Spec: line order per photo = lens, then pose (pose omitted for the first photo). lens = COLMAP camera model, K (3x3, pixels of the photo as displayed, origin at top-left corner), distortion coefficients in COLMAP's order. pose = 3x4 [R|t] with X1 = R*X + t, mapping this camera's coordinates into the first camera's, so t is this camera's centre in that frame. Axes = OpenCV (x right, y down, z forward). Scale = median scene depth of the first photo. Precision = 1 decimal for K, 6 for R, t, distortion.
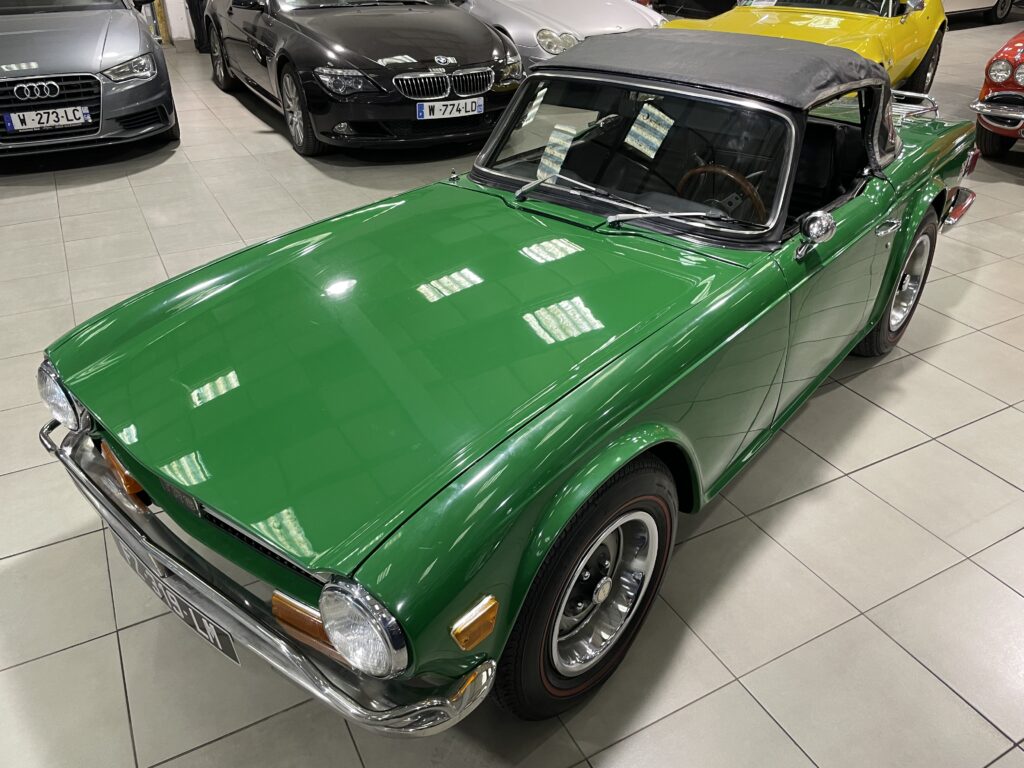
lens RADIAL K [[775.6, 0, 512.0], [0, 775.6, 384.0], [0, 0, 1]] dist [0.078234, -0.108757]
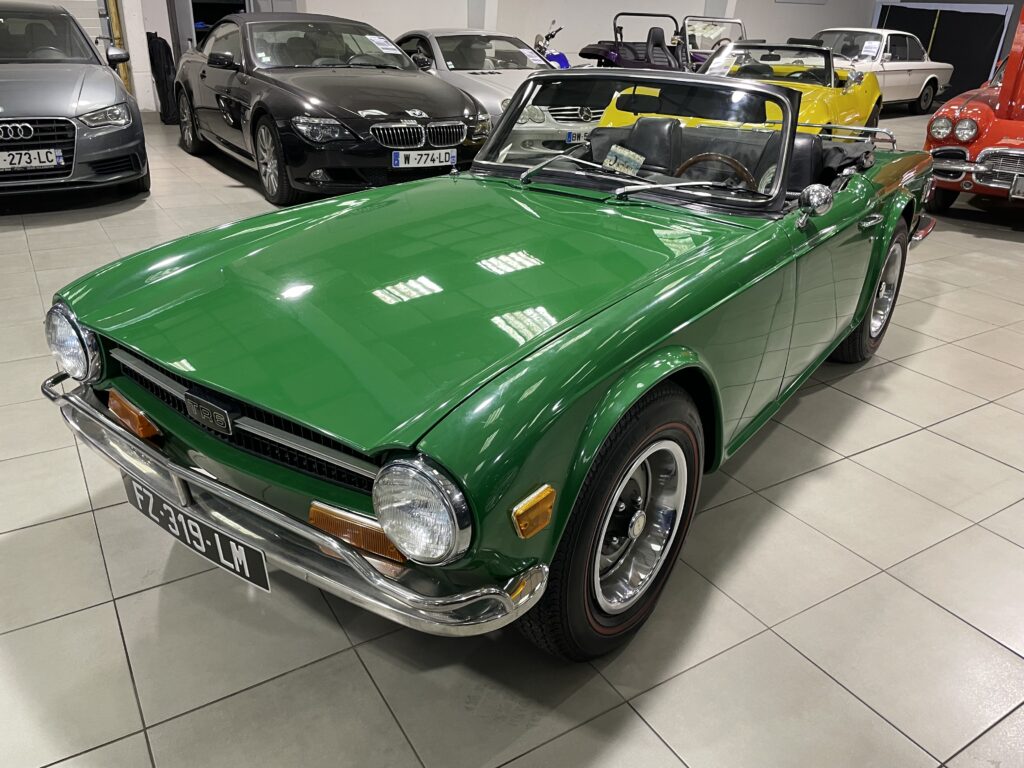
lens RADIAL K [[774.2, 0, 510.1], [0, 774.2, 382.7], [0, 0, 1]] dist [0.084509, -0.113611]
pose [[0.998246, -0.004089, 0.059053, -0.030005], [0.010455, 0.994107, -0.107894, 0.056985], [-0.058264, 0.108322, 0.992407, 0.005744]]
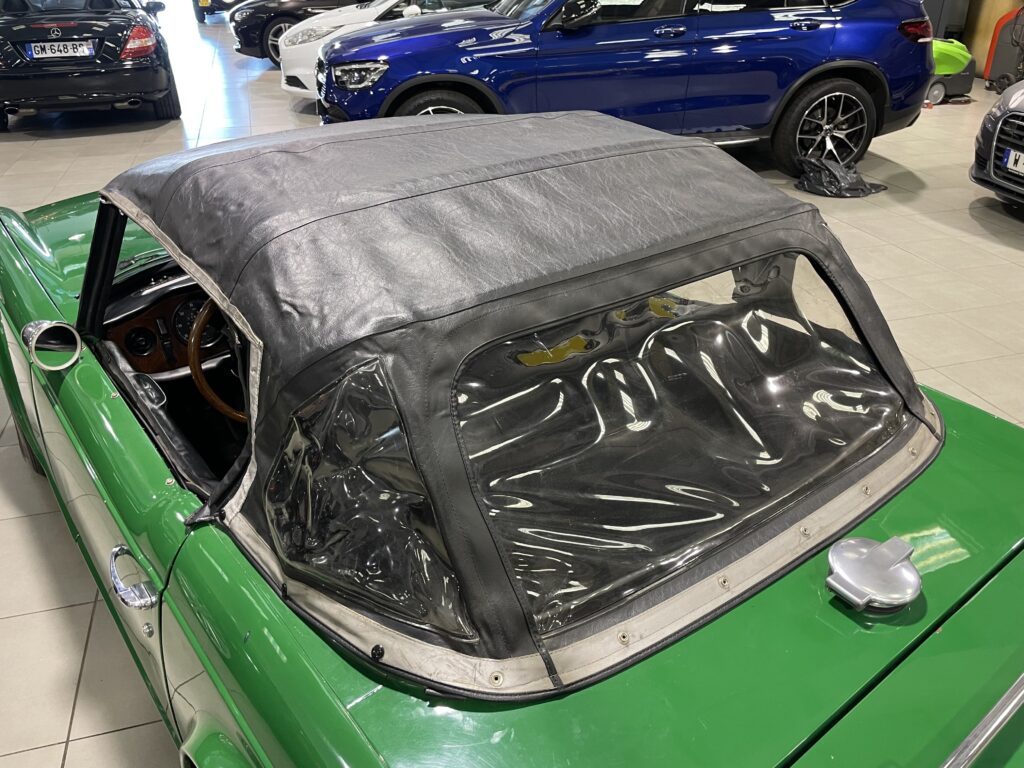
lens RADIAL K [[778.4, 0, 519.2], [0, 778.4, 381.6], [0, 0, 1]] dist [0.083307, -0.116280]
pose [[-0.199915, 0.474902, -0.857031, 0.394989], [-0.522971, 0.687958, 0.503205, -0.313225], [0.828574, 0.548801, 0.110827, 0.551352]]
